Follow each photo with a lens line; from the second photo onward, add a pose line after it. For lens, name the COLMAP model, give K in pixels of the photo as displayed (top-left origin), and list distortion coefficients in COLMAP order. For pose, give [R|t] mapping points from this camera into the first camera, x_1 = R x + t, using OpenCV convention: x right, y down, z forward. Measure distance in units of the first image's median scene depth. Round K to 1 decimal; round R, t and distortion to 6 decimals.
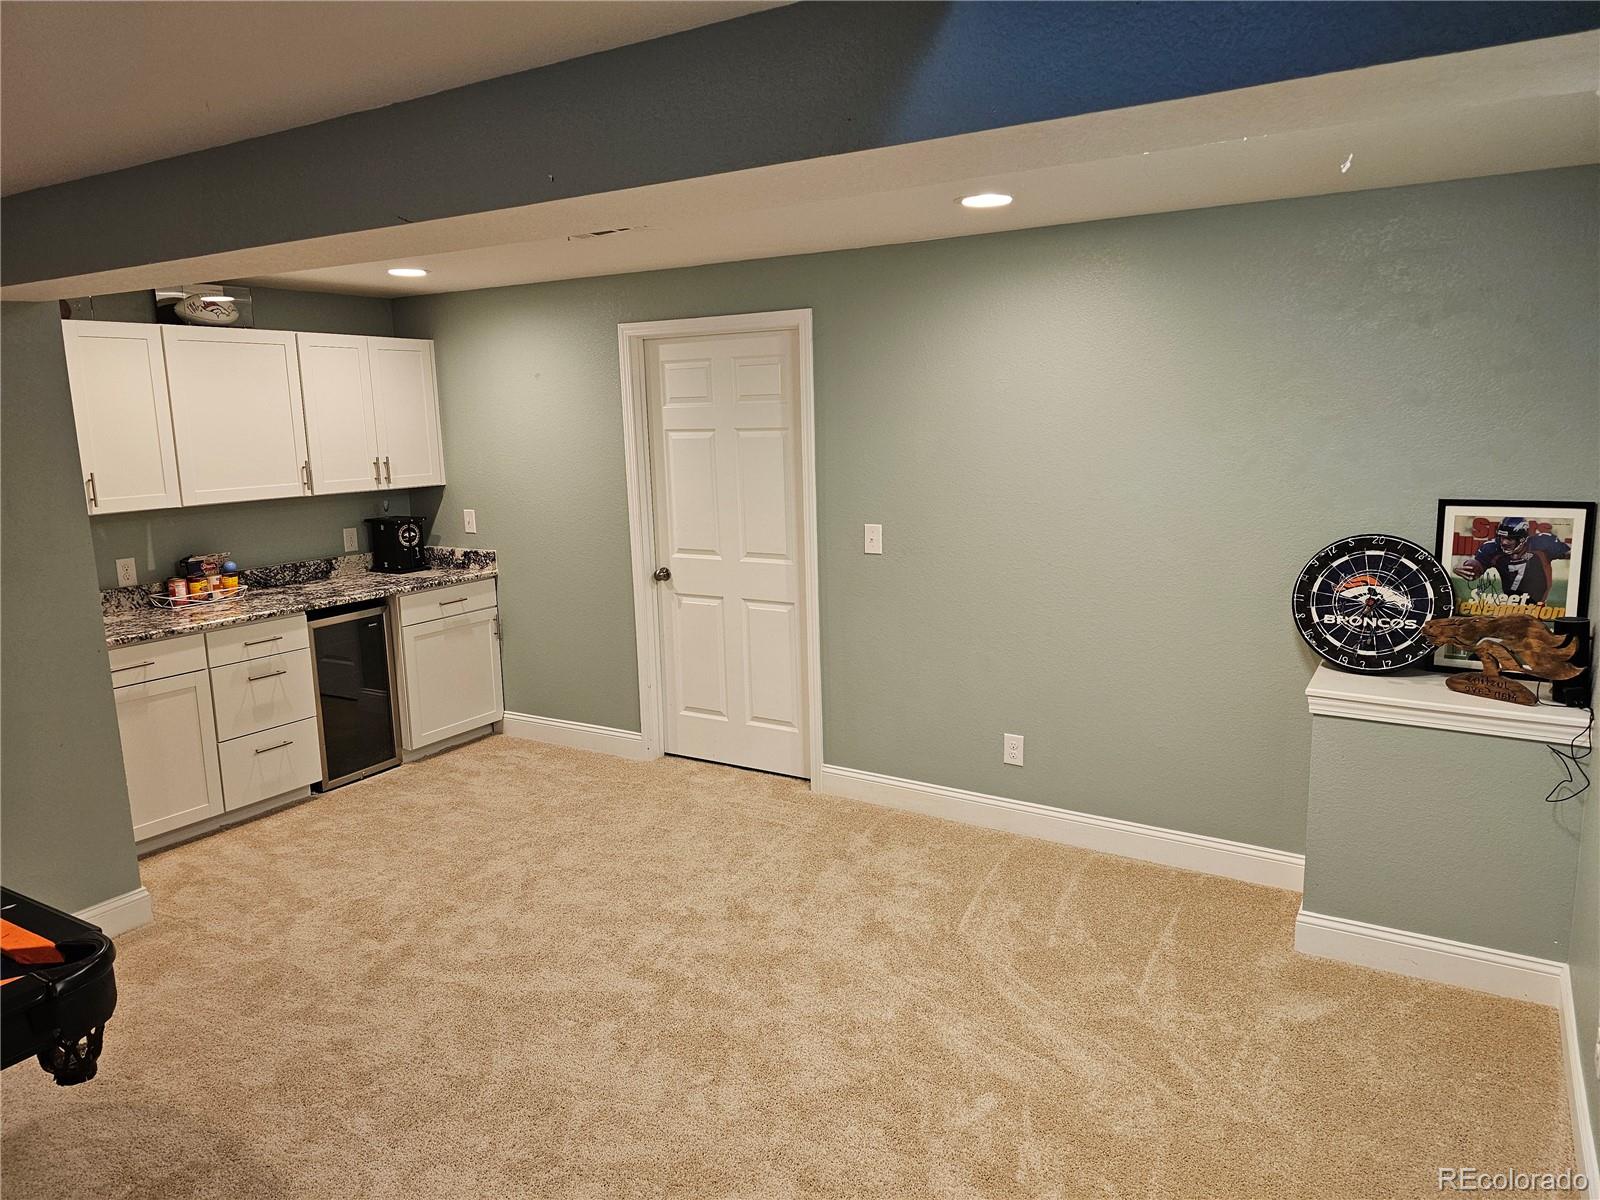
lens RADIAL K [[1075.4, 0, 797.1], [0, 1075.4, 599.0], [0, 0, 1]] dist [0.034837, -0.038605]
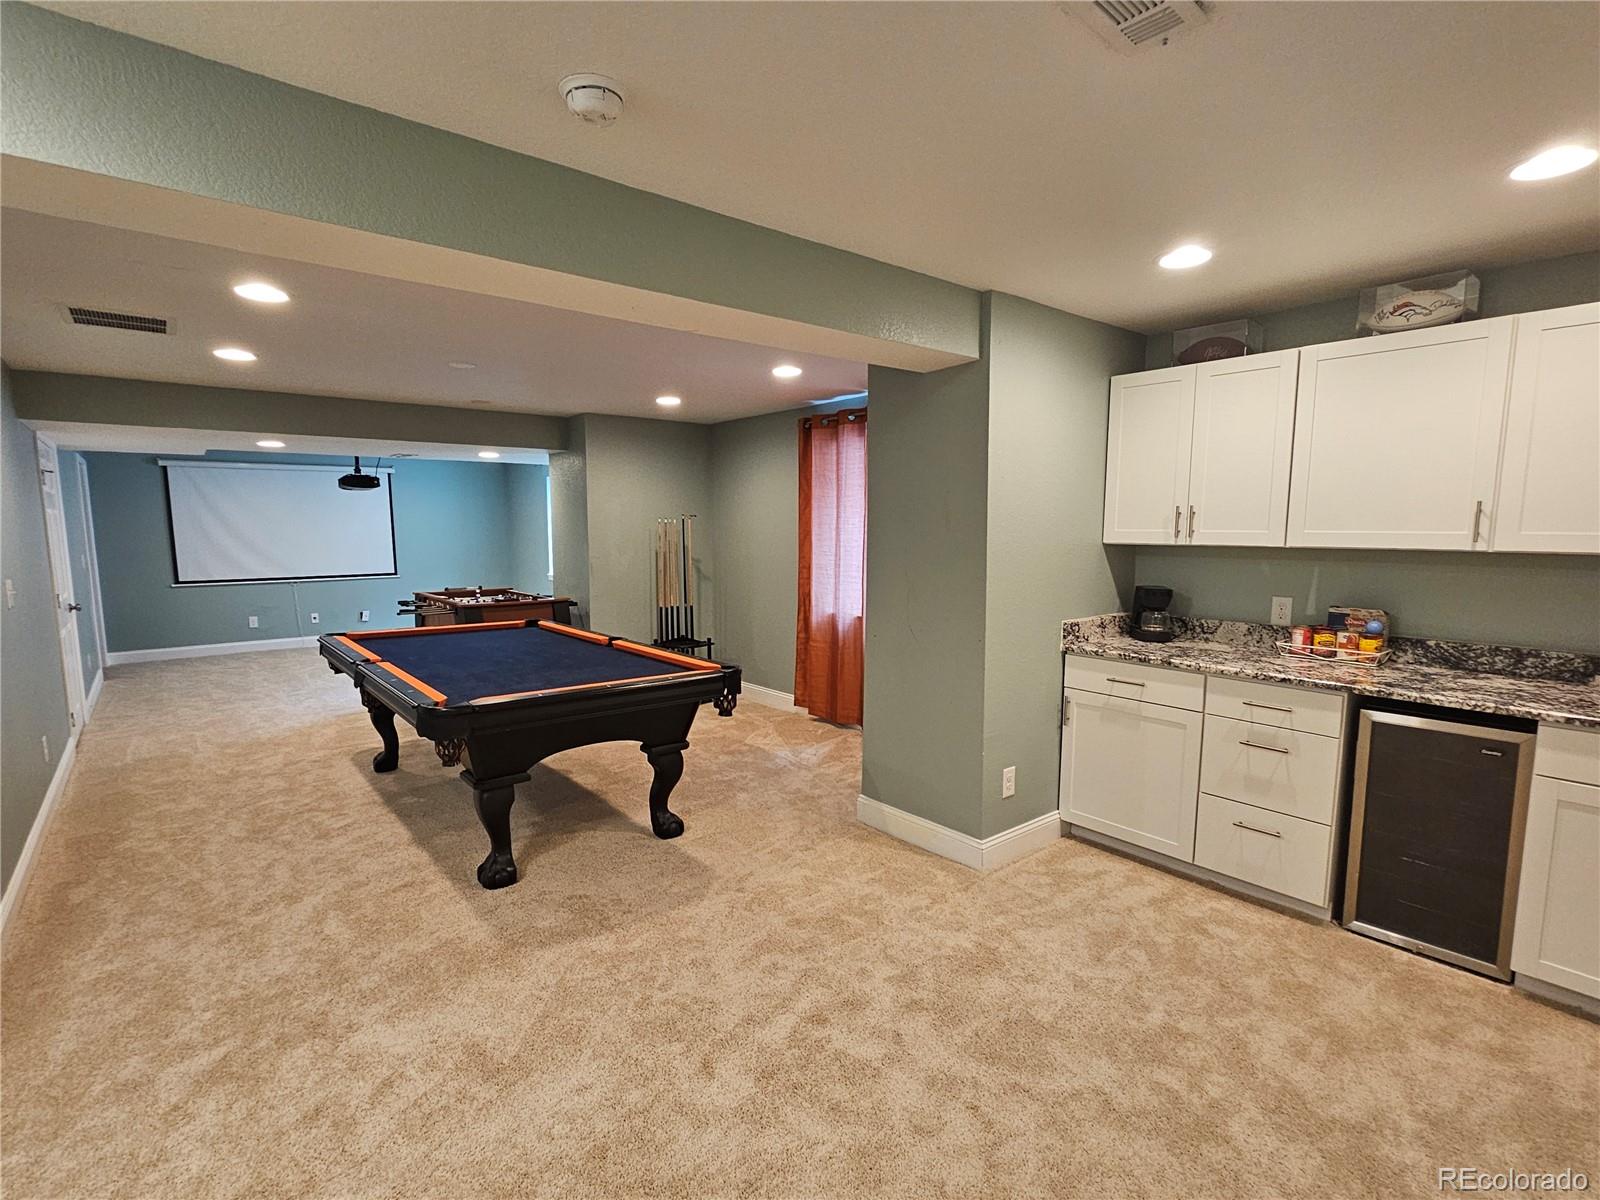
lens RADIAL K [[770.7, 0, 802.1], [0, 770.7, 612.4], [0, 0, 1]] dist [-0.020060, 0.004345]
pose [[-0.340175, 0.132747, -0.930945, 0.182300], [-0.152143, 0.969173, 0.193793, -0.093016], [0.927973, 0.207560, -0.309492, 0.815589]]
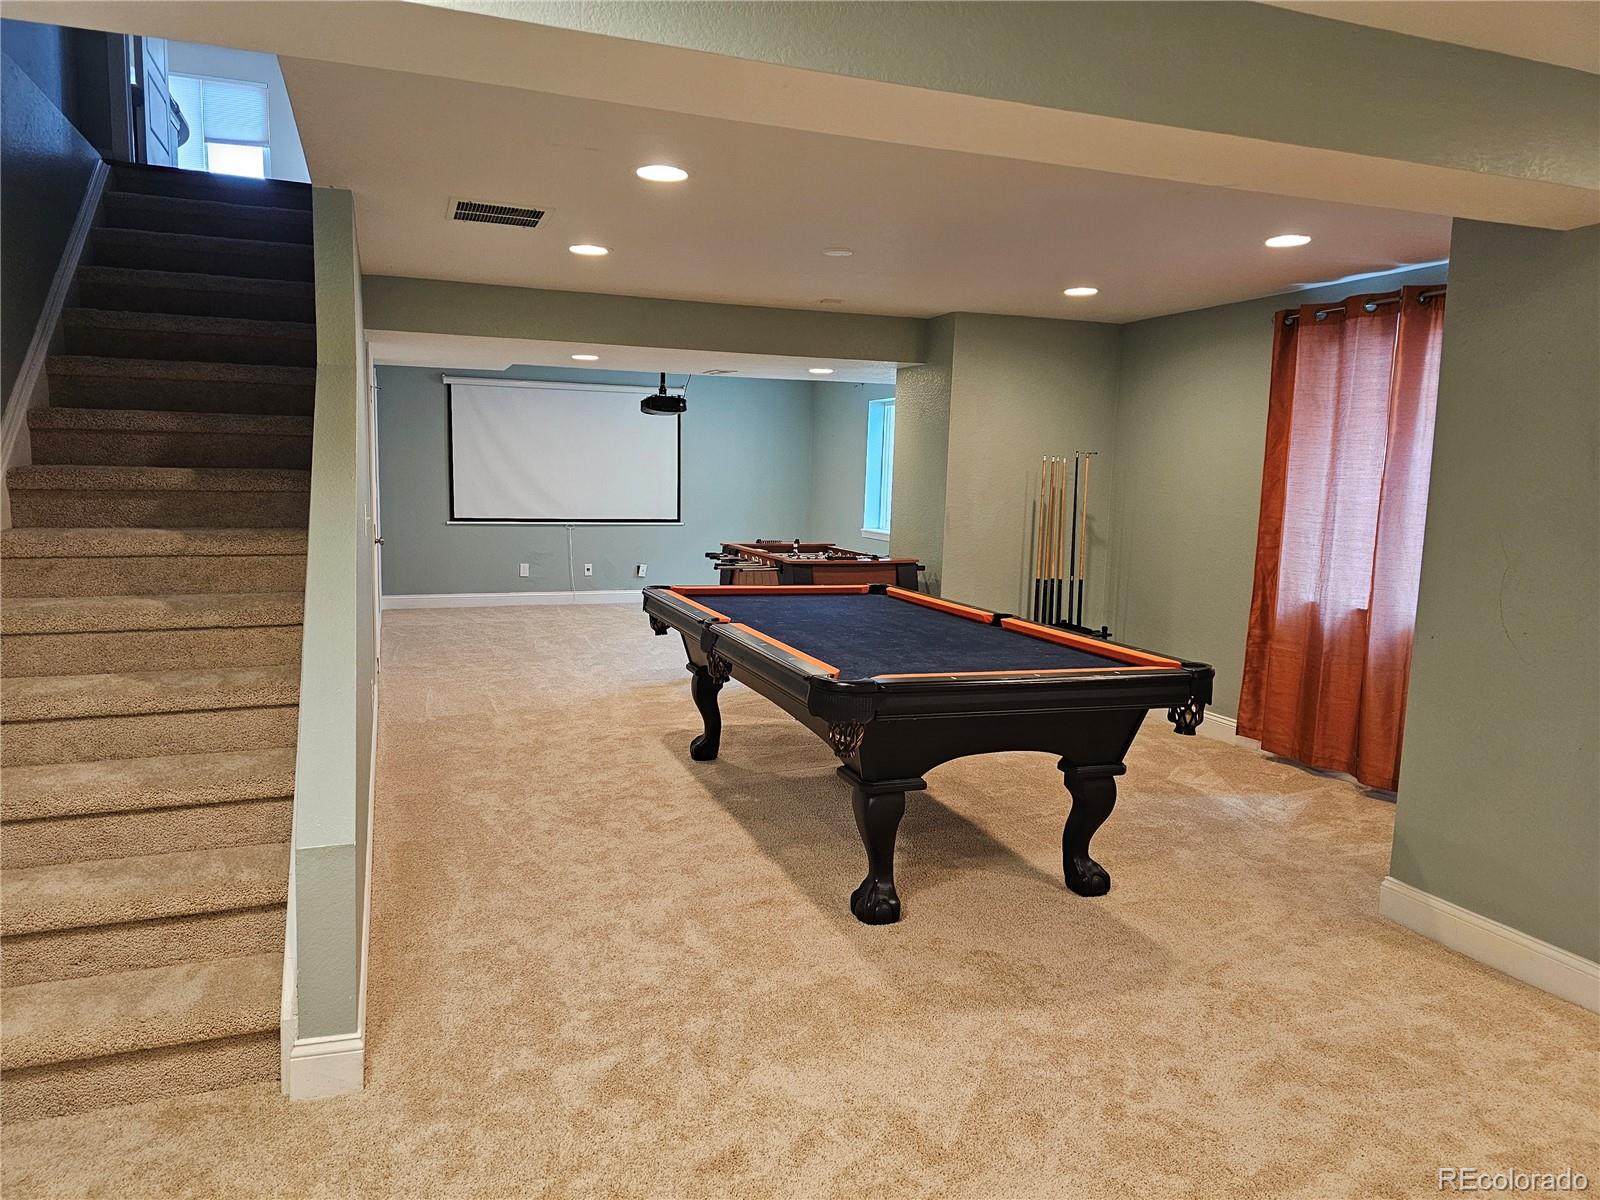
lens RADIAL K [[1075.4, 0, 782.1], [0, 1075.4, 576.4], [0, 0, 1]] dist [0.034837, -0.038605]
pose [[-0.637653, 0.089618, -0.765093, 0.254432], [-0.138459, 0.963700, 0.228278, -0.073027], [0.757778, 0.251496, -0.602098, 0.744729]]
